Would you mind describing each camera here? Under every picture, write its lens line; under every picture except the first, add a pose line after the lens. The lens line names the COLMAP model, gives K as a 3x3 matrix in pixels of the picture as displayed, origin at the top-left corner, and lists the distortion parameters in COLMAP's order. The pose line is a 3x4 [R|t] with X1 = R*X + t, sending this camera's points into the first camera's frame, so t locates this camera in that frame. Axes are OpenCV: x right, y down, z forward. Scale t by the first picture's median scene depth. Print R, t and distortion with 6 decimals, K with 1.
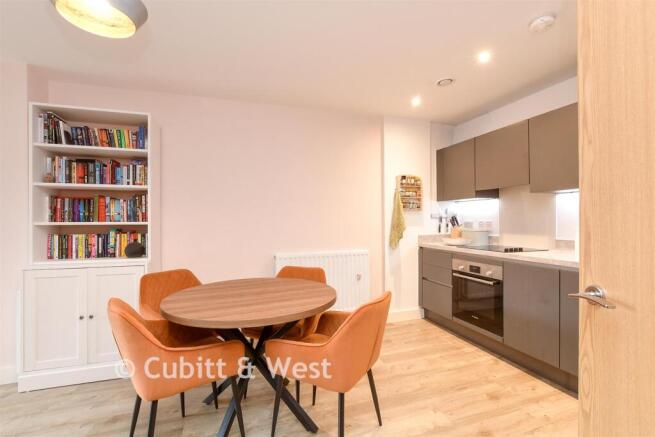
lens RADIAL K [[282.4, 0, 327.2], [0, 282.4, 221.5], [0, 0, 1]] dist [-0.003122, -0.000188]
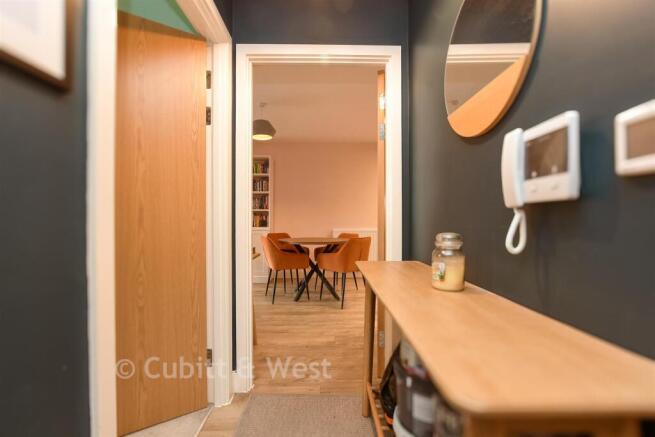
lens RADIAL K [[282.4, 0, 327.2], [0, 282.4, 221.5], [0, 0, 1]] dist [-0.003122, -0.000188]
pose [[0.954473, 0.008781, -0.298168, 0.268716], [-0.005422, 0.999912, 0.012090, 0.044501], [0.298248, -0.009923, 0.954437, -0.588206]]
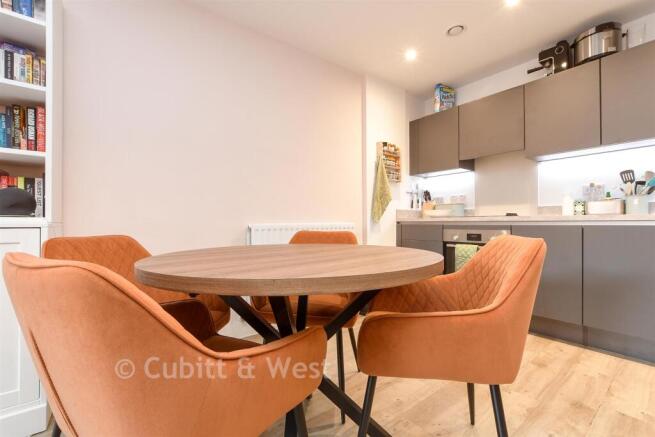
lens RADIAL K [[284.7, 0, 325.5], [0, 284.7, 220.3], [0, 0, 1]] dist [-0.002495, -0.000268]
pose [[0.944280, 0.006335, 0.329082, -0.219315], [-0.003850, 0.999959, -0.008202, 0.101192], [-0.329121, 0.006478, 0.944266, 0.216329]]
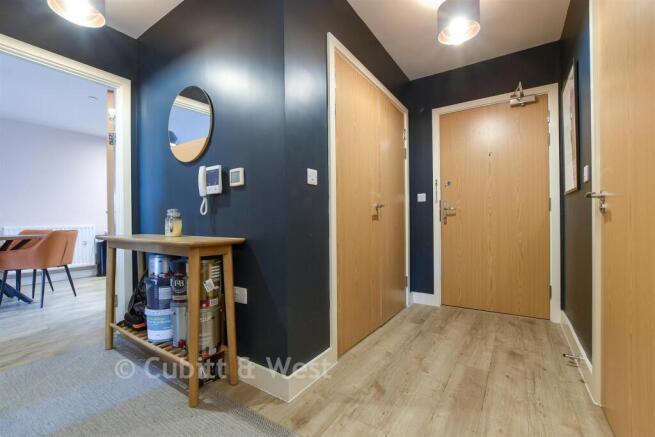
lens RADIAL K [[282.4, 0, 327.2], [0, 282.4, 221.5], [0, 0, 1]] dist [-0.003122, -0.000188]
pose [[0.789610, -0.001769, 0.613607, 0.197159], [0.002144, 0.999998, 0.000124, 0.083736], [-0.613606, 0.001218, 0.789612, -0.910395]]
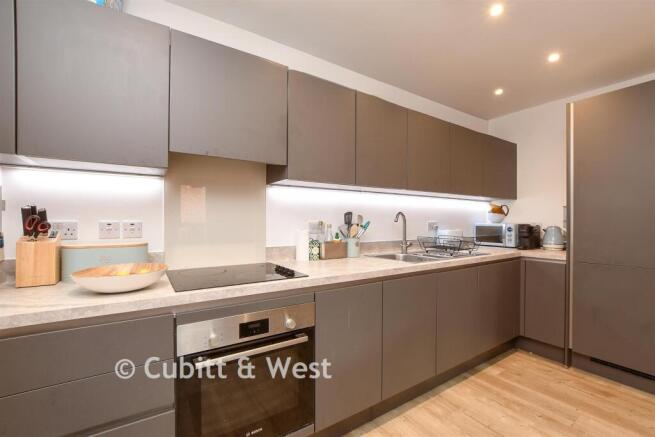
lens RADIAL K [[282.4, 0, 327.2], [0, 282.4, 221.5], [0, 0, 1]] dist [-0.003122, -0.000188]
pose [[-0.261813, -0.002148, 0.965116, 0.043293], [-0.005410, 0.999985, 0.000758, -0.003136], [-0.965104, -0.005023, -0.261820, 0.836433]]
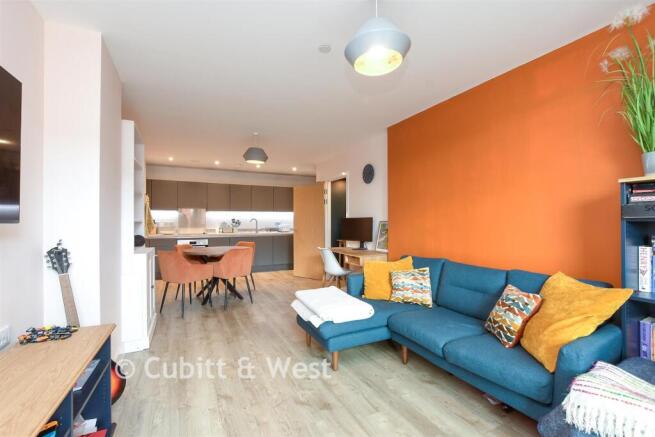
lens RADIAL K [[282.4, 0, 327.2], [0, 282.4, 221.5], [0, 0, 1]] dist [-0.003122, -0.000188]
pose [[-0.146187, 0.010995, 0.989196, -1.548853], [0.001592, 0.999940, -0.010880, 0.019101], [-0.989256, -0.000016, -0.146196, 0.223572]]
